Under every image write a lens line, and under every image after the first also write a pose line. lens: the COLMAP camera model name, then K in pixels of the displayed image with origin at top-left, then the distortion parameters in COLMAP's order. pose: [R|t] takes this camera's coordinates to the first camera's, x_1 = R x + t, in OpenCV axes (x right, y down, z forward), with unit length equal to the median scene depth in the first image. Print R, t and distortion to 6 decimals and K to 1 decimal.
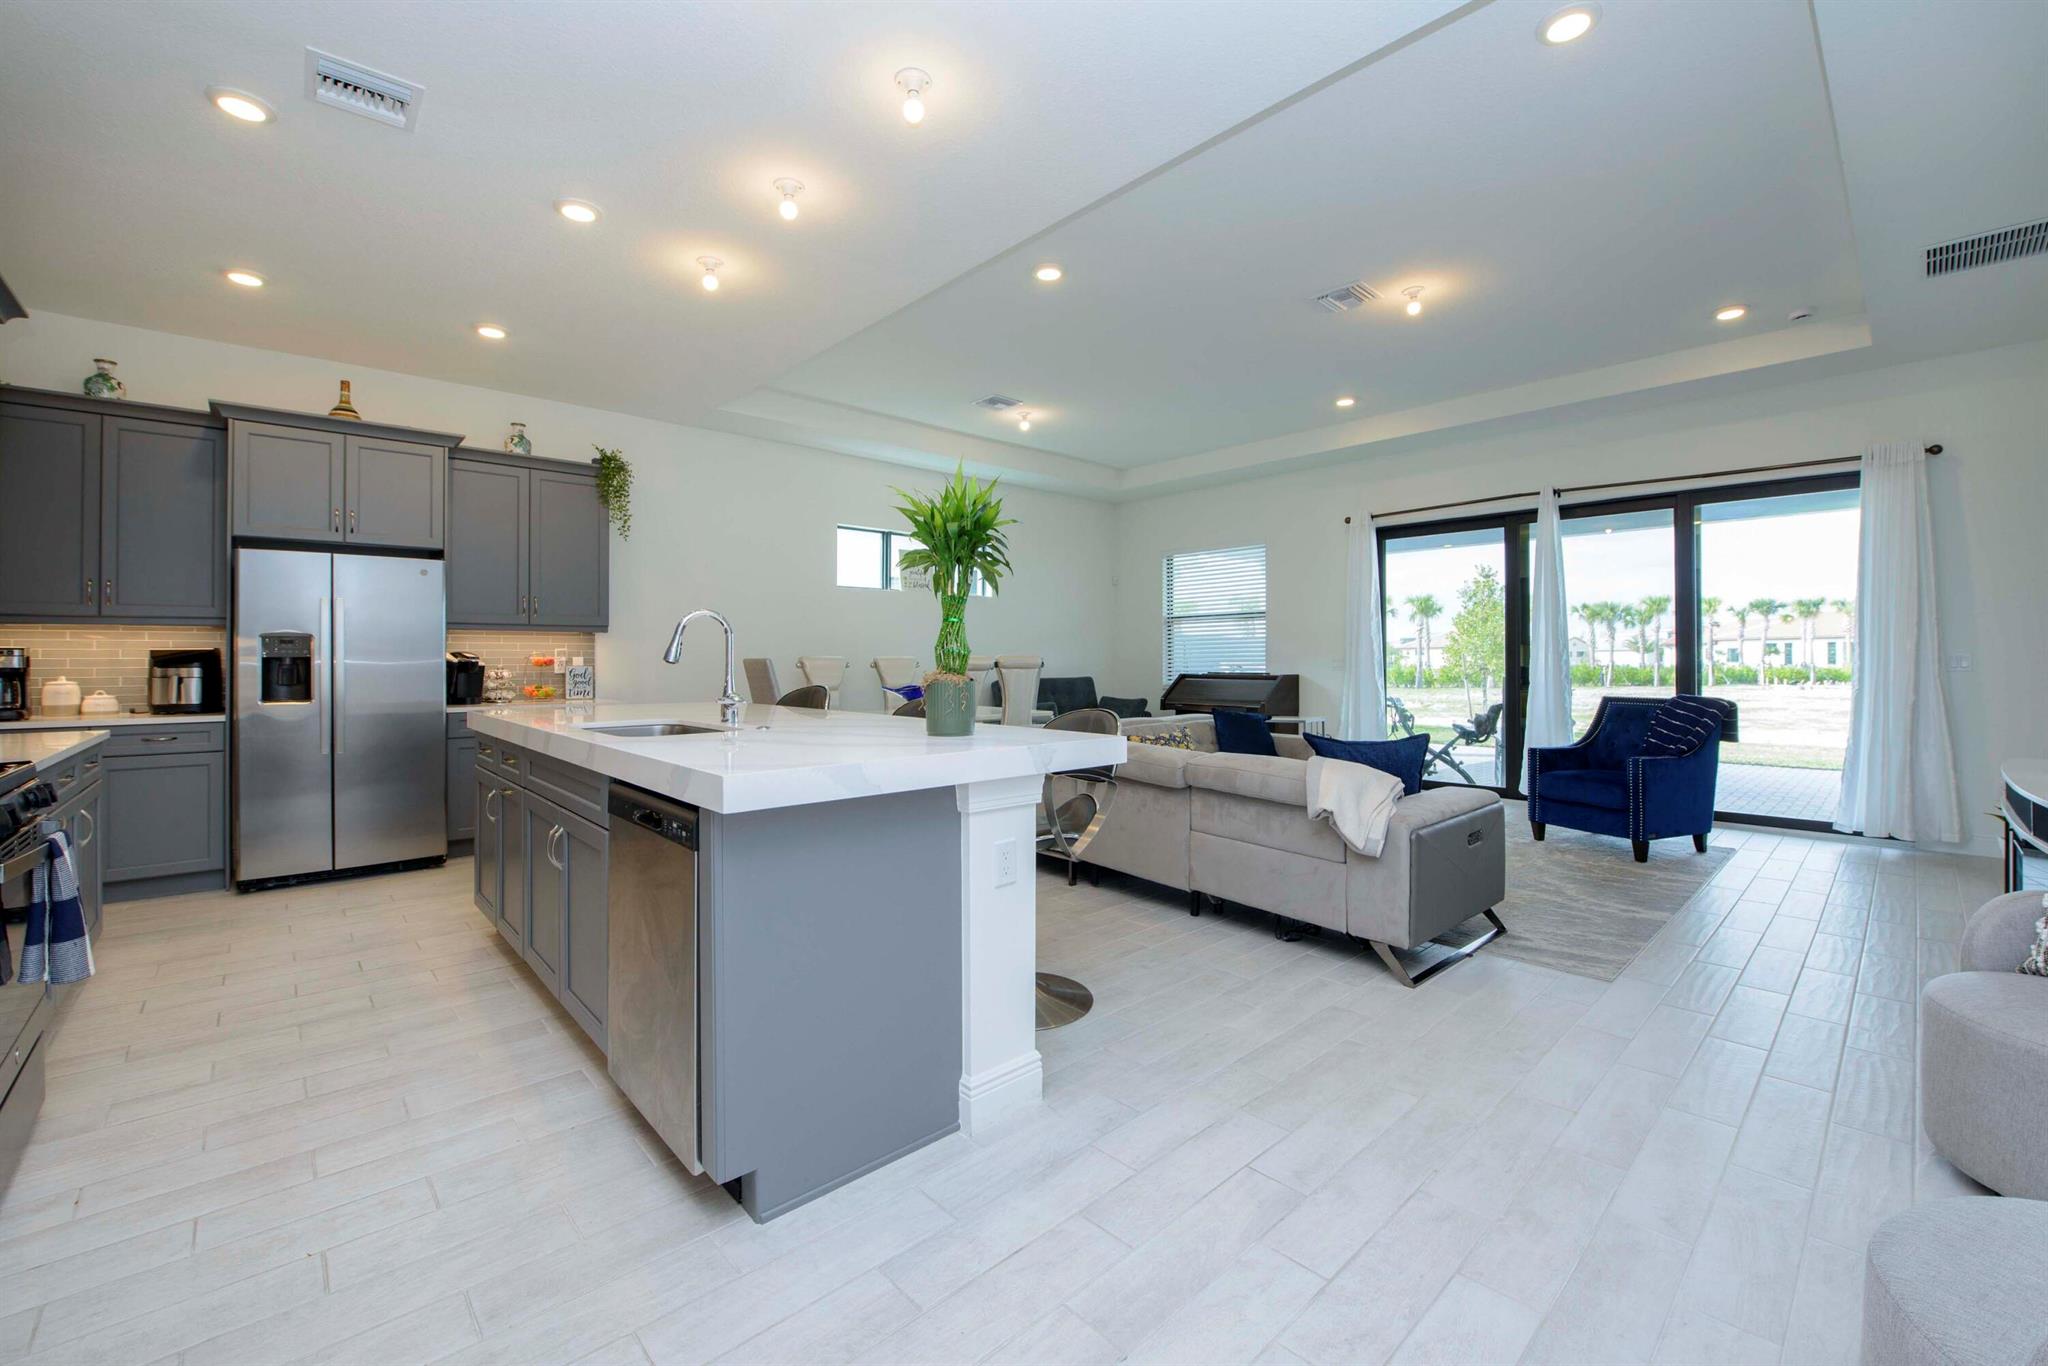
lens RADIAL K [[846.4, 0, 1026.3], [0, 846.4, 651.1], [0, 0, 1]] dist [-0.022967, -0.000442]
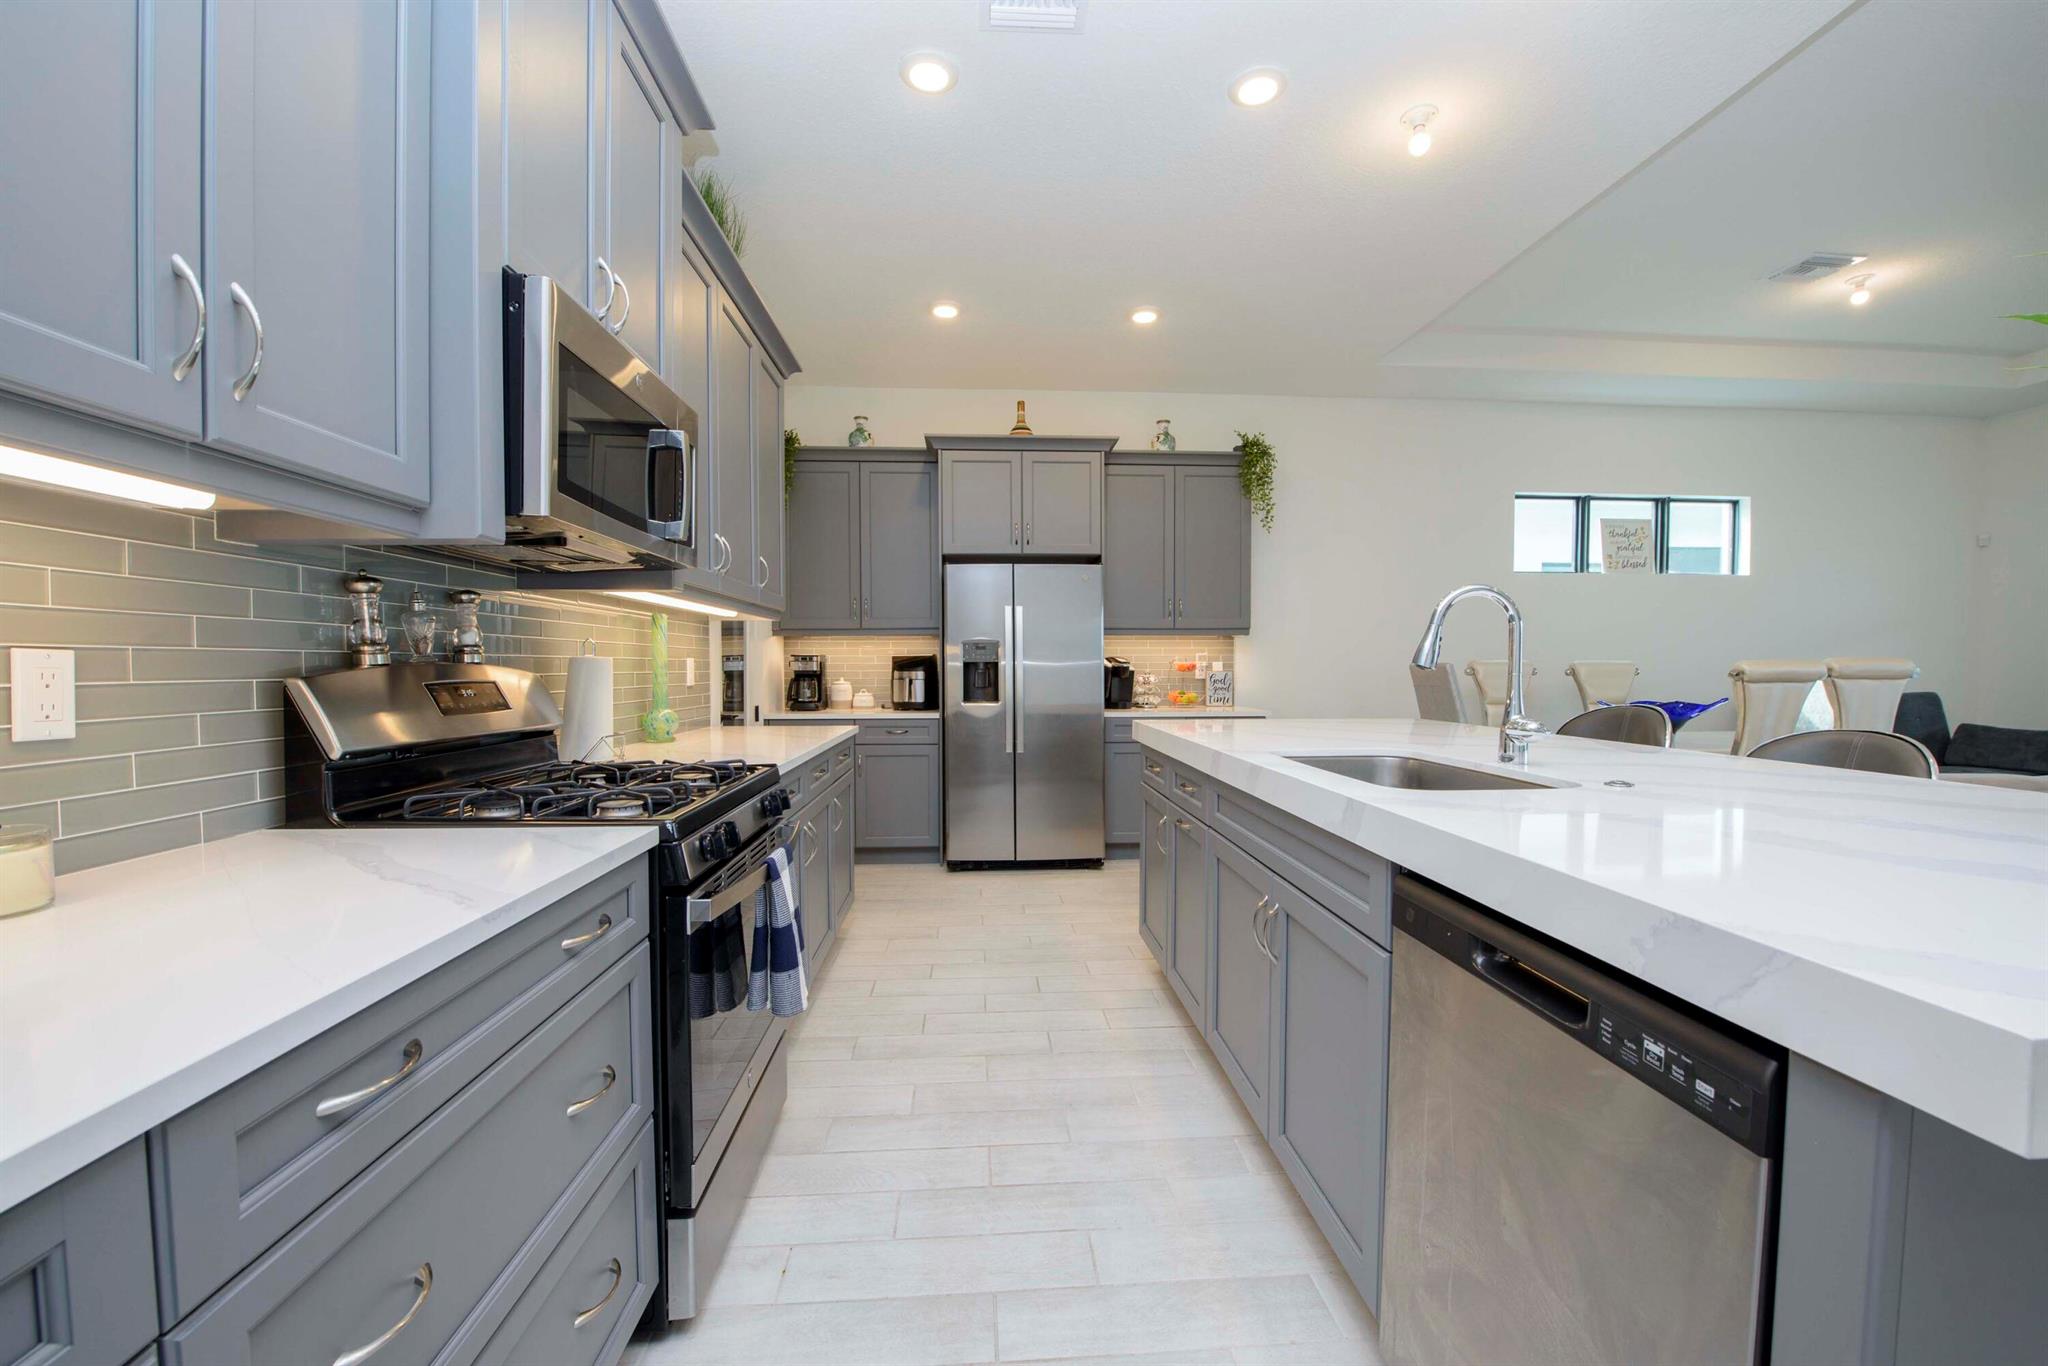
lens RADIAL K [[811.3, 0, 1018.5], [0, 811.3, 696.7], [0, 0, 1]] dist [-0.017690, -0.000500]
pose [[0.773141, 0.025722, -0.633713, -0.171702], [0.005055, 0.998896, 0.046712, 0.003374], [0.634214, -0.039319, 0.772157, 0.202285]]
